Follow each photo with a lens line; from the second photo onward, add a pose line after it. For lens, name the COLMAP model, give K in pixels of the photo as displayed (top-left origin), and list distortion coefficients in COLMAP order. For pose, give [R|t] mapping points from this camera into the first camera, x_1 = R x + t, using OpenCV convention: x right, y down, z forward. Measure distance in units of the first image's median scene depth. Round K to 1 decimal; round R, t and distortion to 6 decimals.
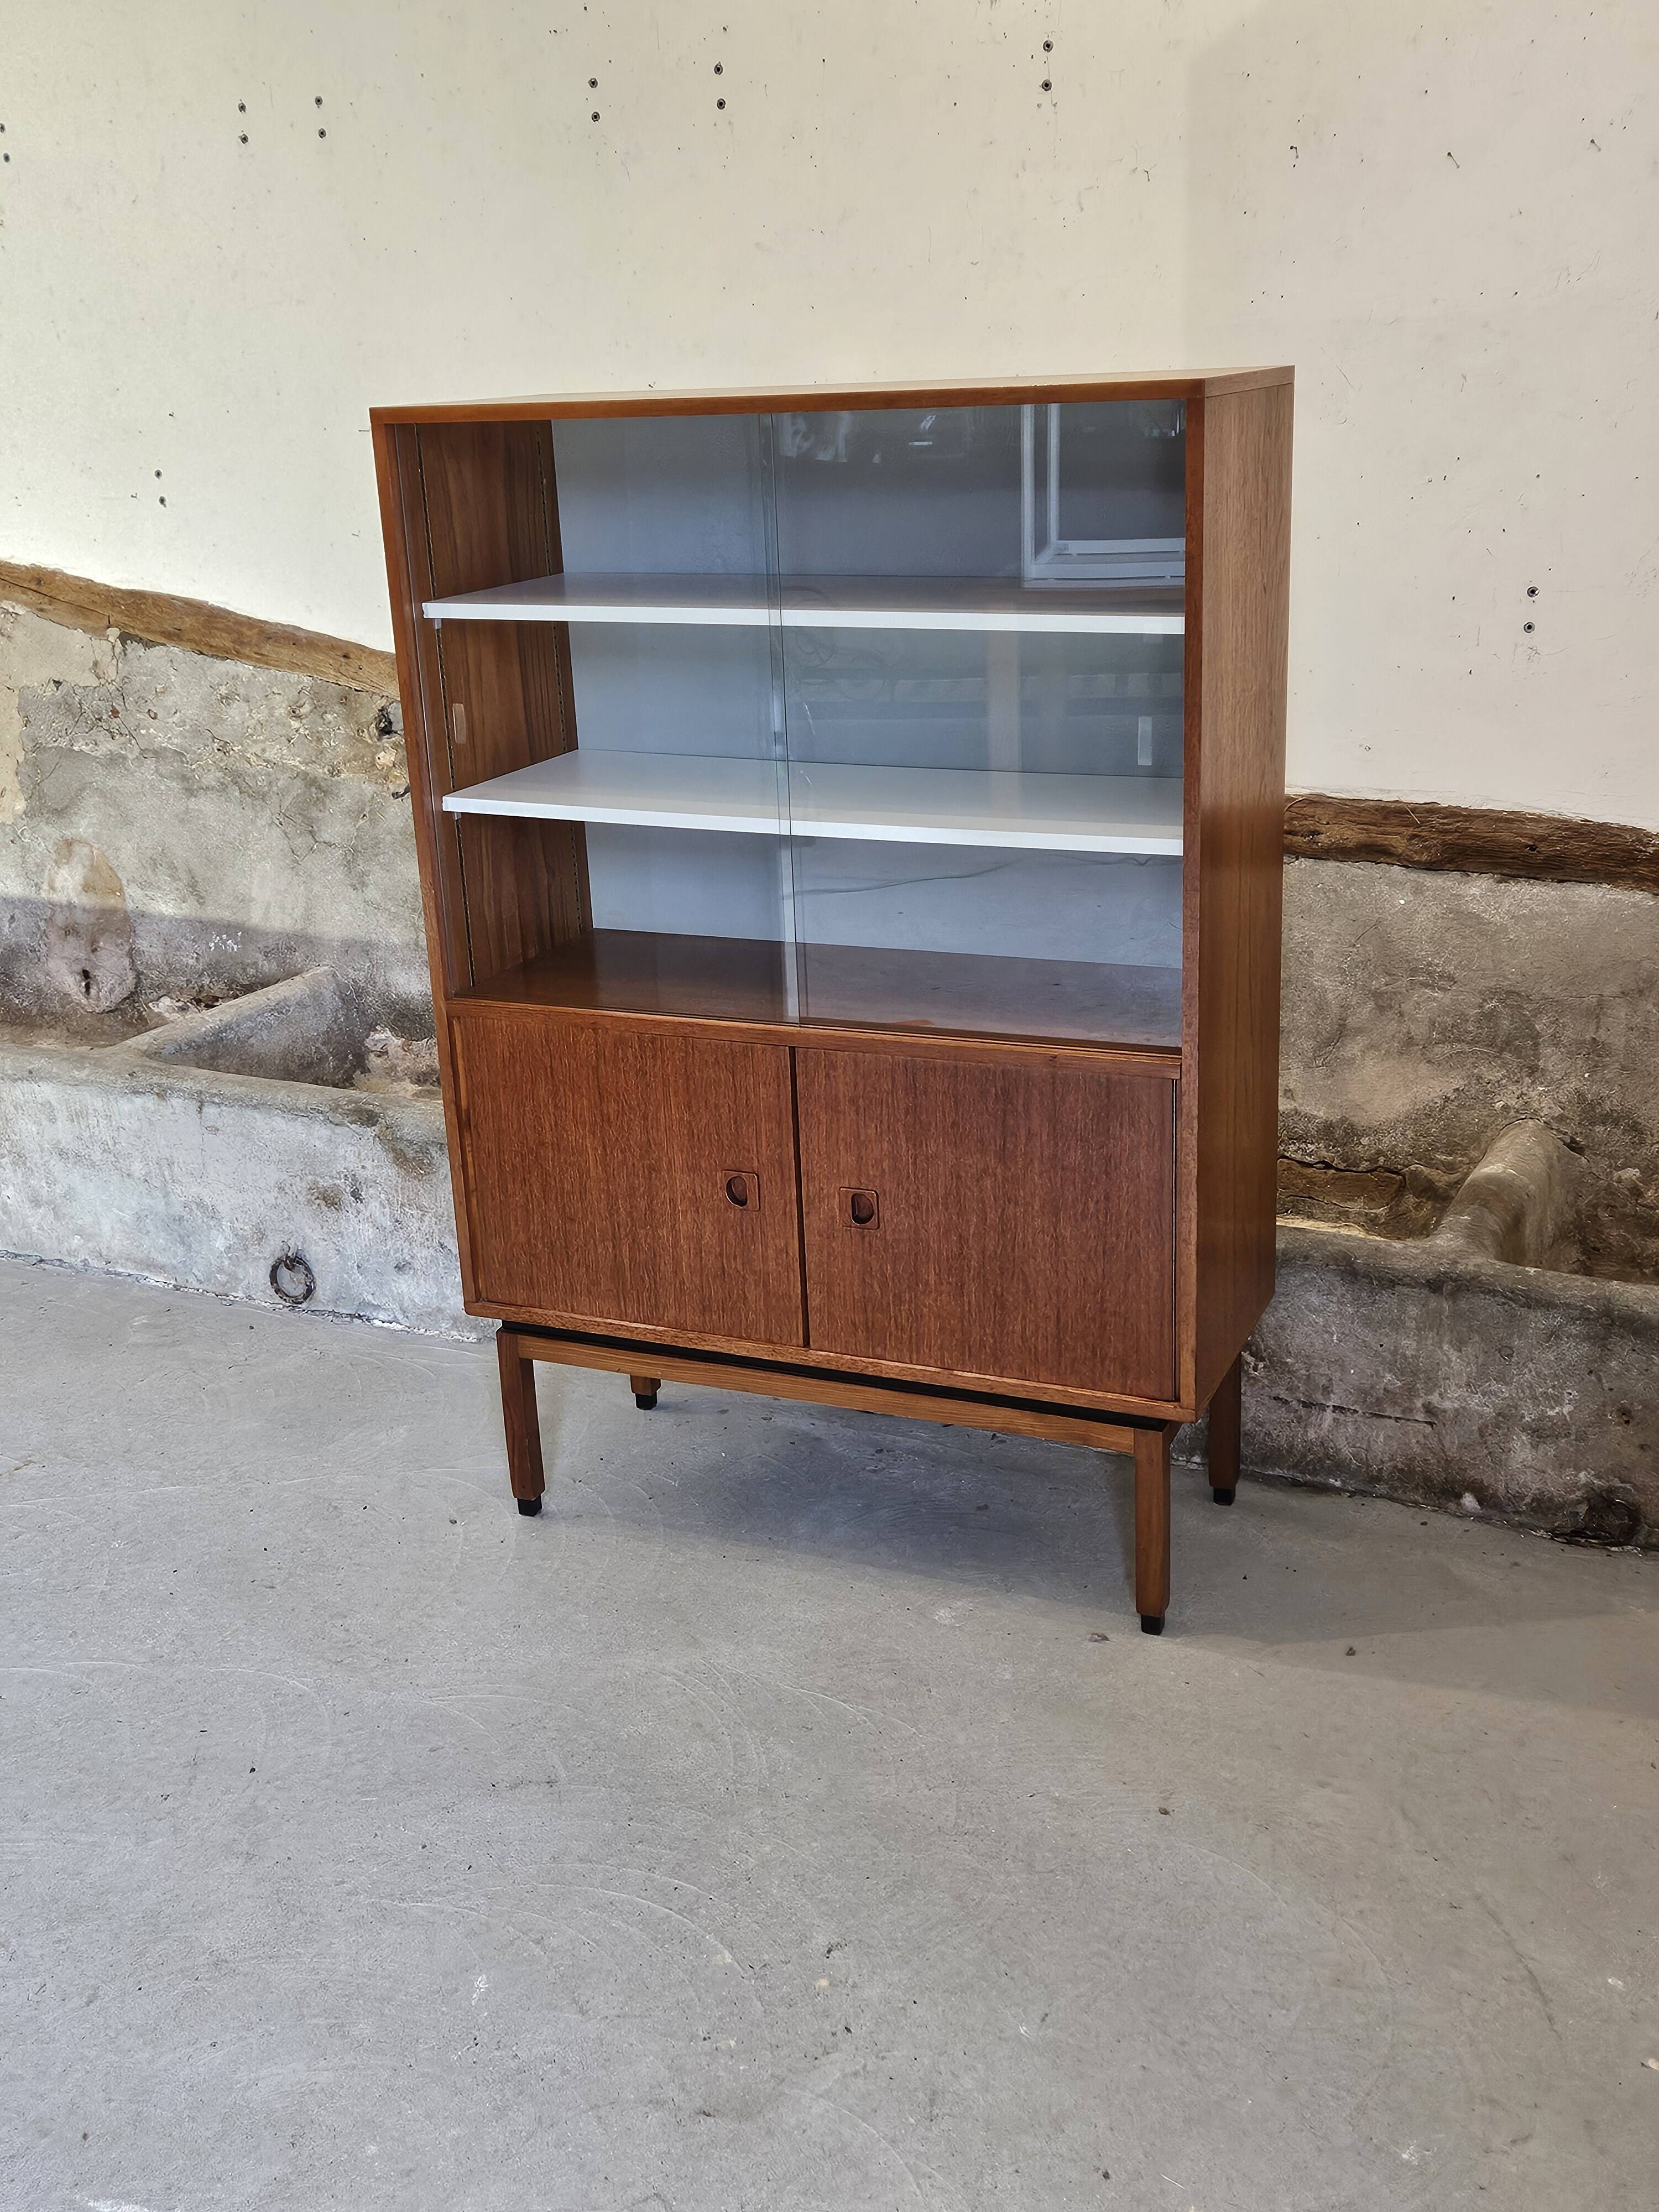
lens RADIAL K [[2249.4, 0, 823.6], [0, 2249.4, 1075.8], [0, 0, 1]] dist [0.061650, 0.000000]
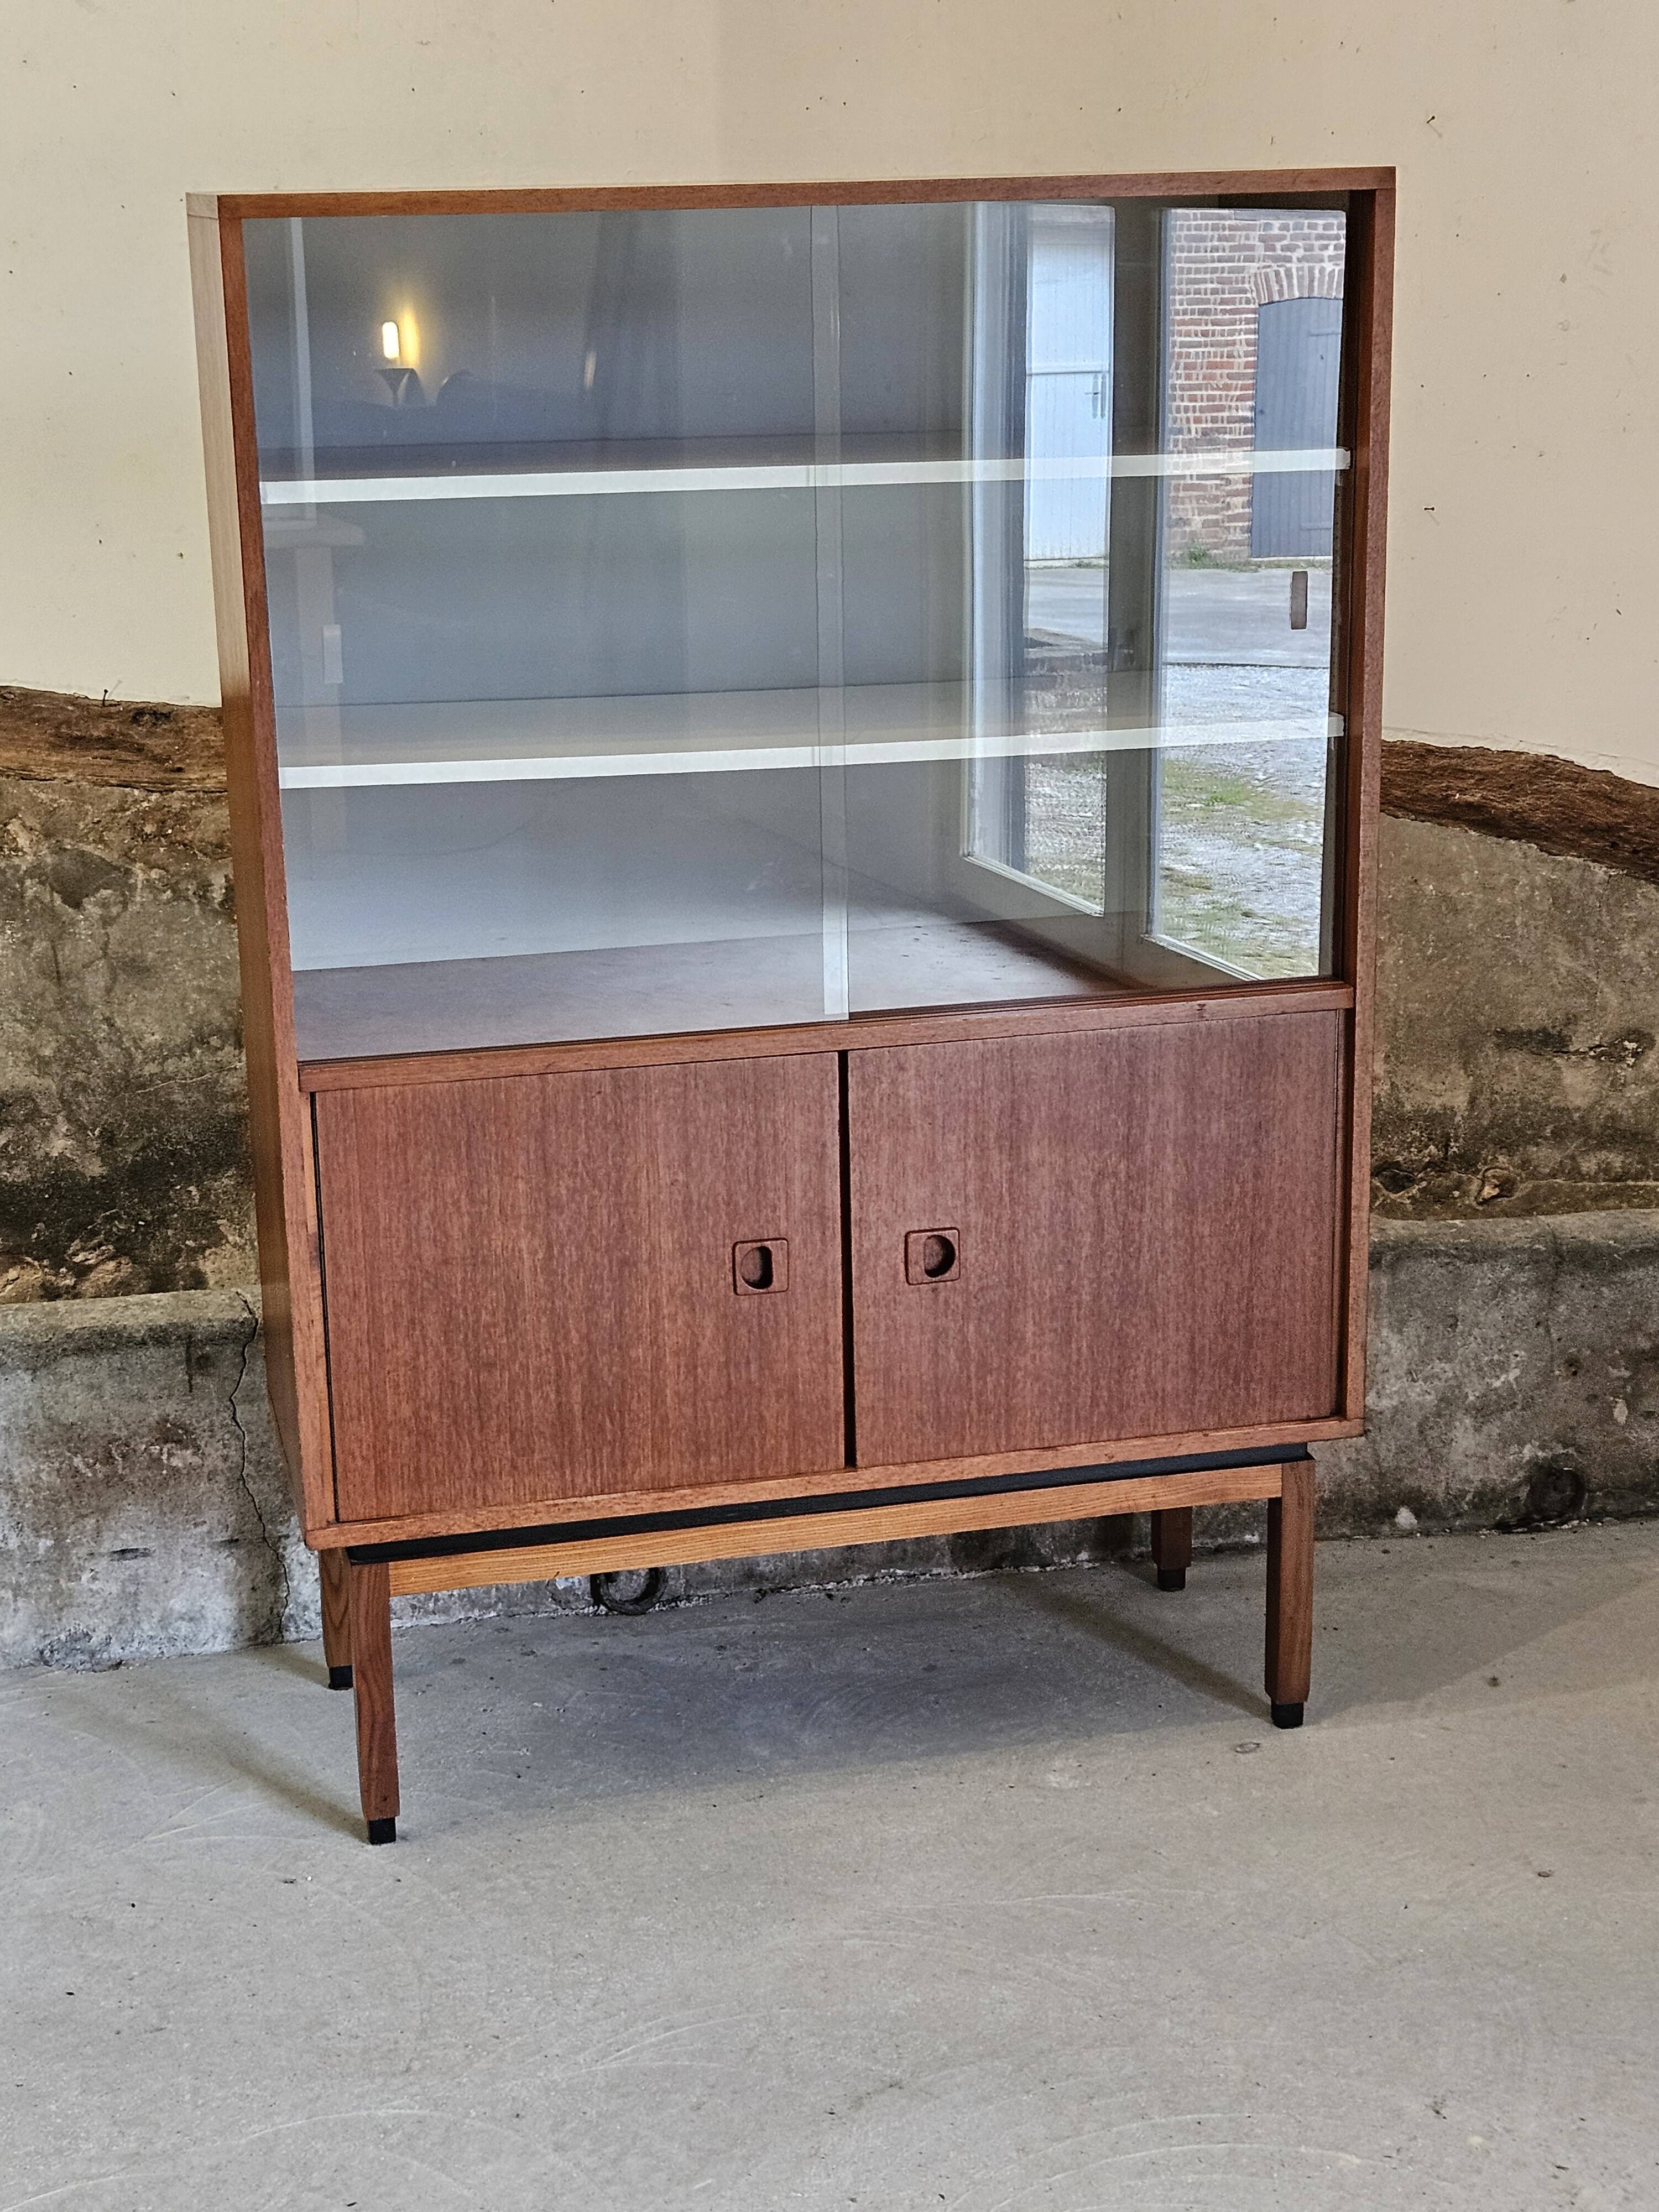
lens RADIAL K [[3411.4, 0, 765.4], [0, 3411.4, 1070.9], [0, 0, 1]] dist [0.069403, 0.000000]
pose [[0.802082, -0.128267, 0.583277, -0.633079], [0.172628, 0.984767, -0.020829, 0.011428], [-0.571720, 0.117397, 0.812006, 0.092597]]
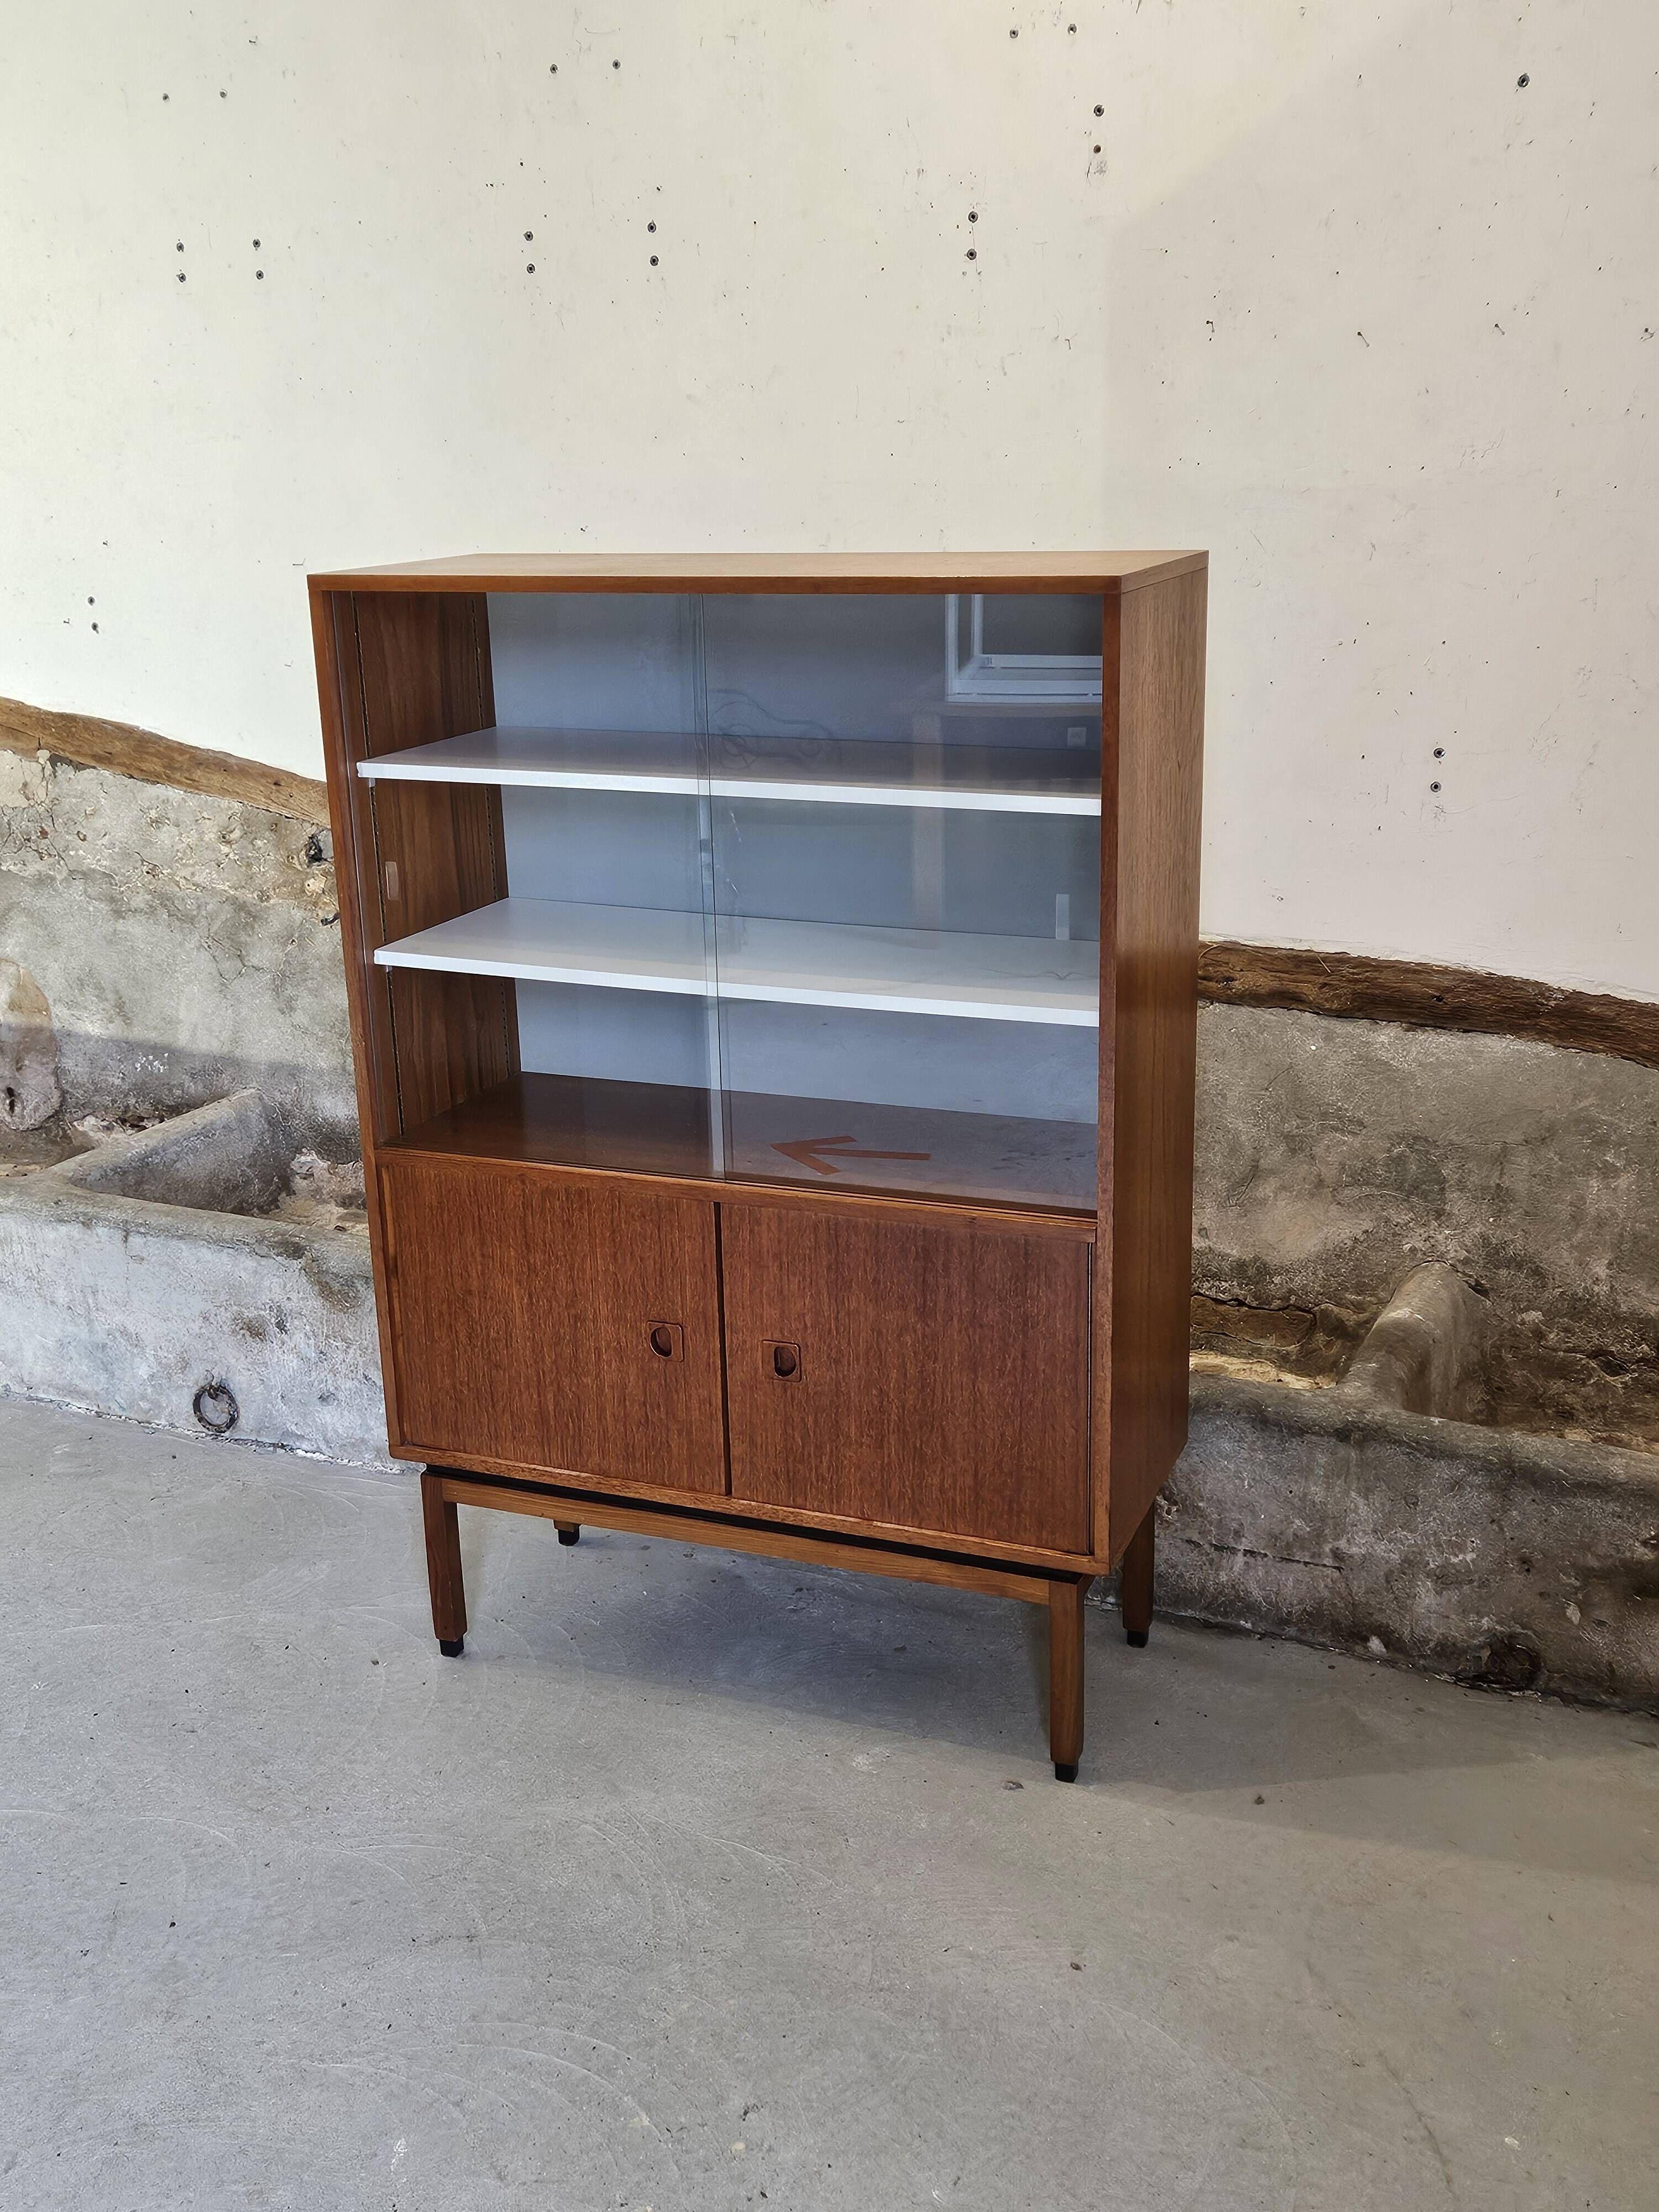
lens RADIAL K [[2249.4, 0, 810.0], [0, 2249.4, 1114.4], [0, 0, 1]] dist [0.061650, 0.000000]
pose [[0.999564, 0.008265, 0.028337, -0.001012], [-0.007790, 0.999827, -0.016864, -0.032863], [-0.028472, 0.016636, 0.999456, -0.018466]]
